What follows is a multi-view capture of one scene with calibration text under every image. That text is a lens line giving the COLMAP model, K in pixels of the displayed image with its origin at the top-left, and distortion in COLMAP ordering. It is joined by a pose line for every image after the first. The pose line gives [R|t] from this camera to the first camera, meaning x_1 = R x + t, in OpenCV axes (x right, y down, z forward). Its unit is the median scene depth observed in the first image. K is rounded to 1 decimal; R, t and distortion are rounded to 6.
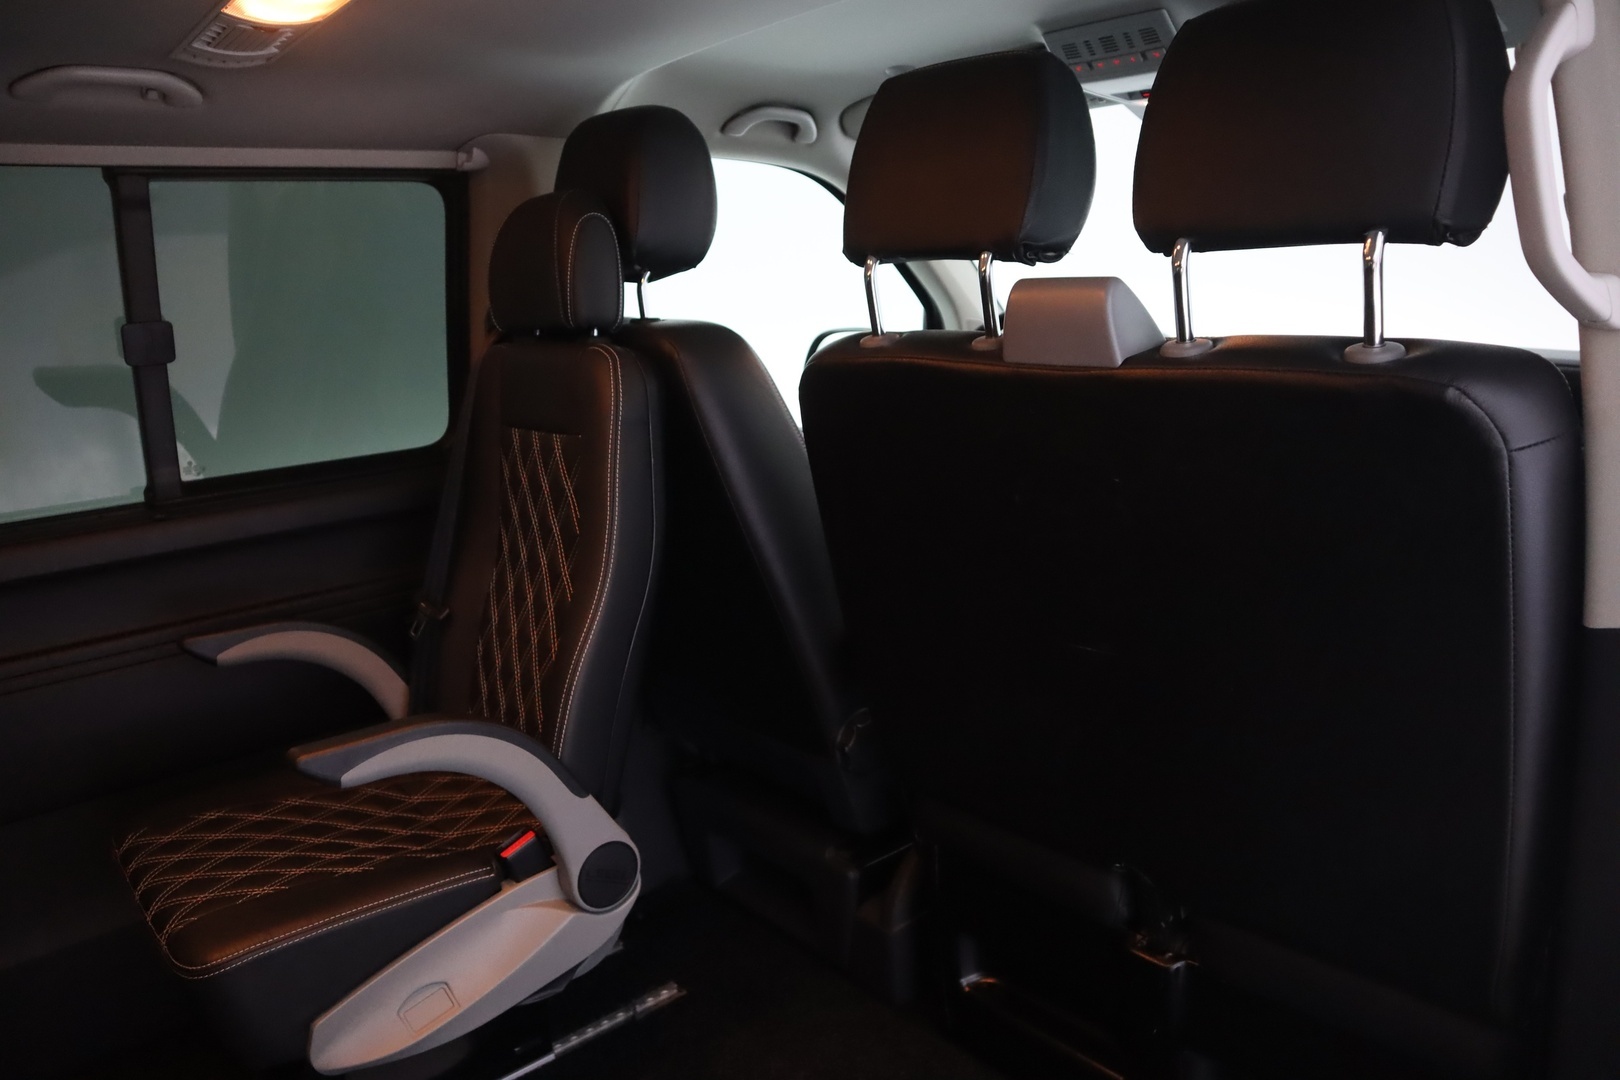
lens RADIAL K [[1126.8, 0, 810.0], [0, 1126.8, 540.0], [0, 0, 1]] dist [-0.152896, 0.103511]
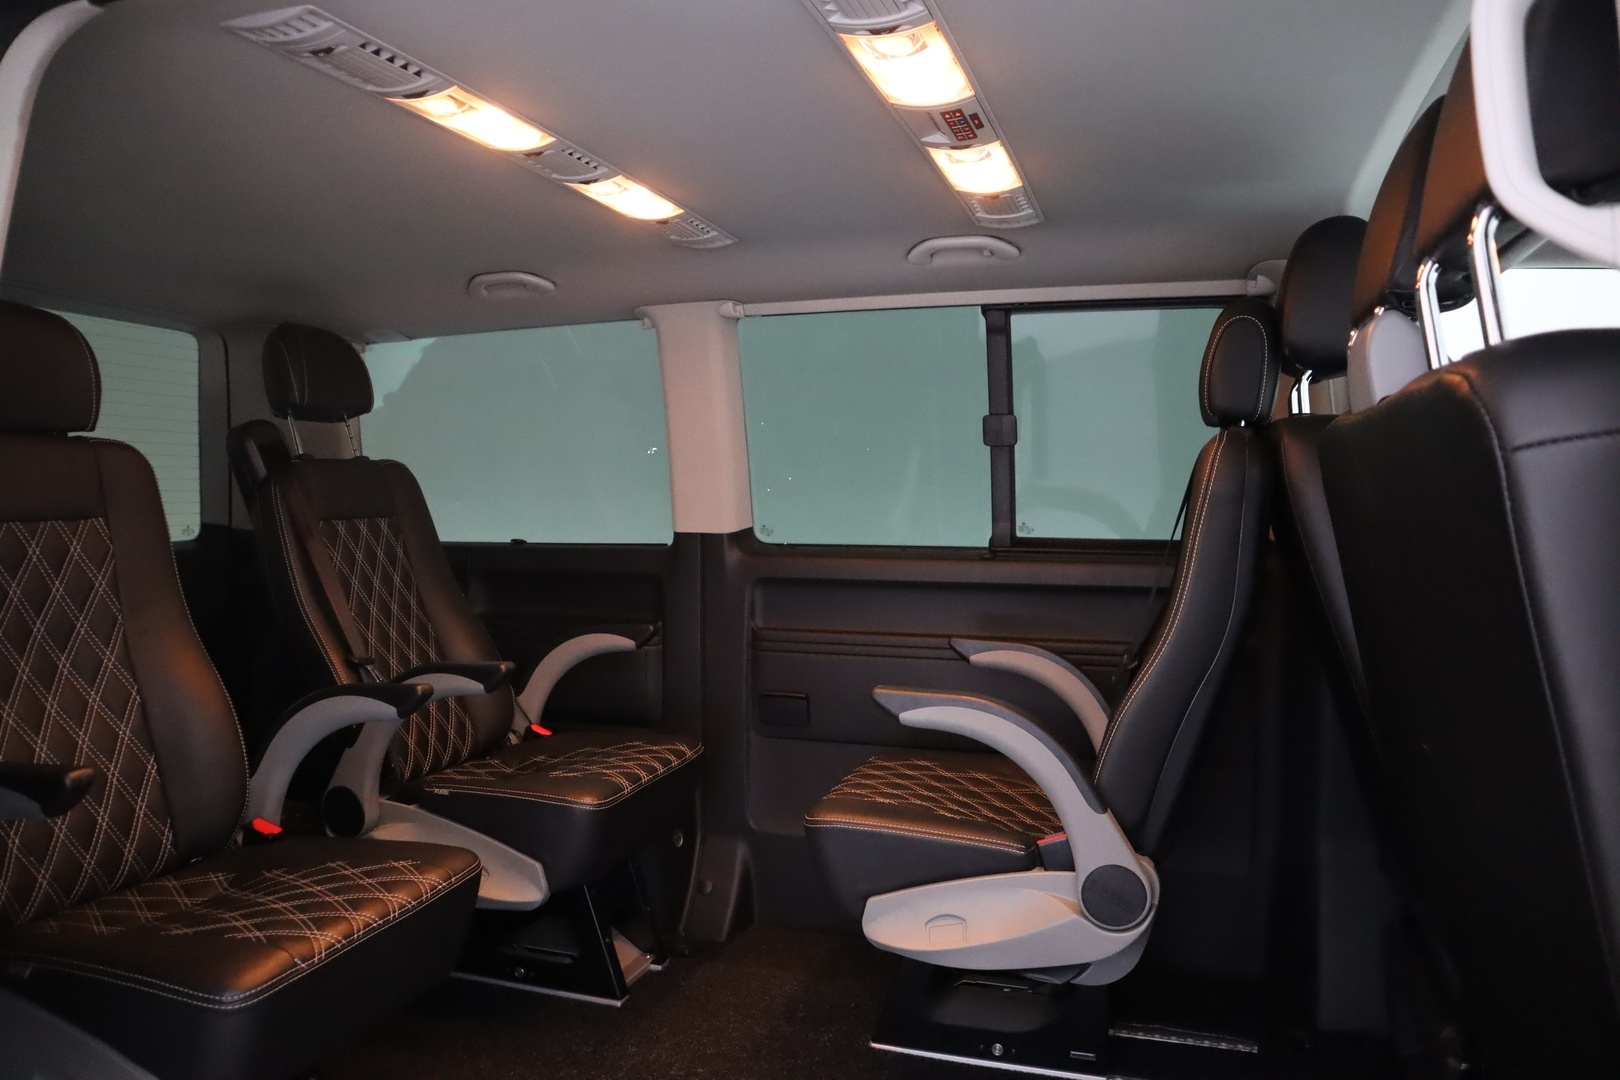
lens RADIAL K [[1126.8, 0, 810.0], [0, 1126.8, 540.0], [0, 0, 1]] dist [-0.152896, 0.103511]
pose [[0.494220, 0.085948, -0.865078, 0.583740], [-0.224635, 0.973931, -0.031571, 0.060950], [0.839813, 0.209930, 0.500643, 0.125646]]
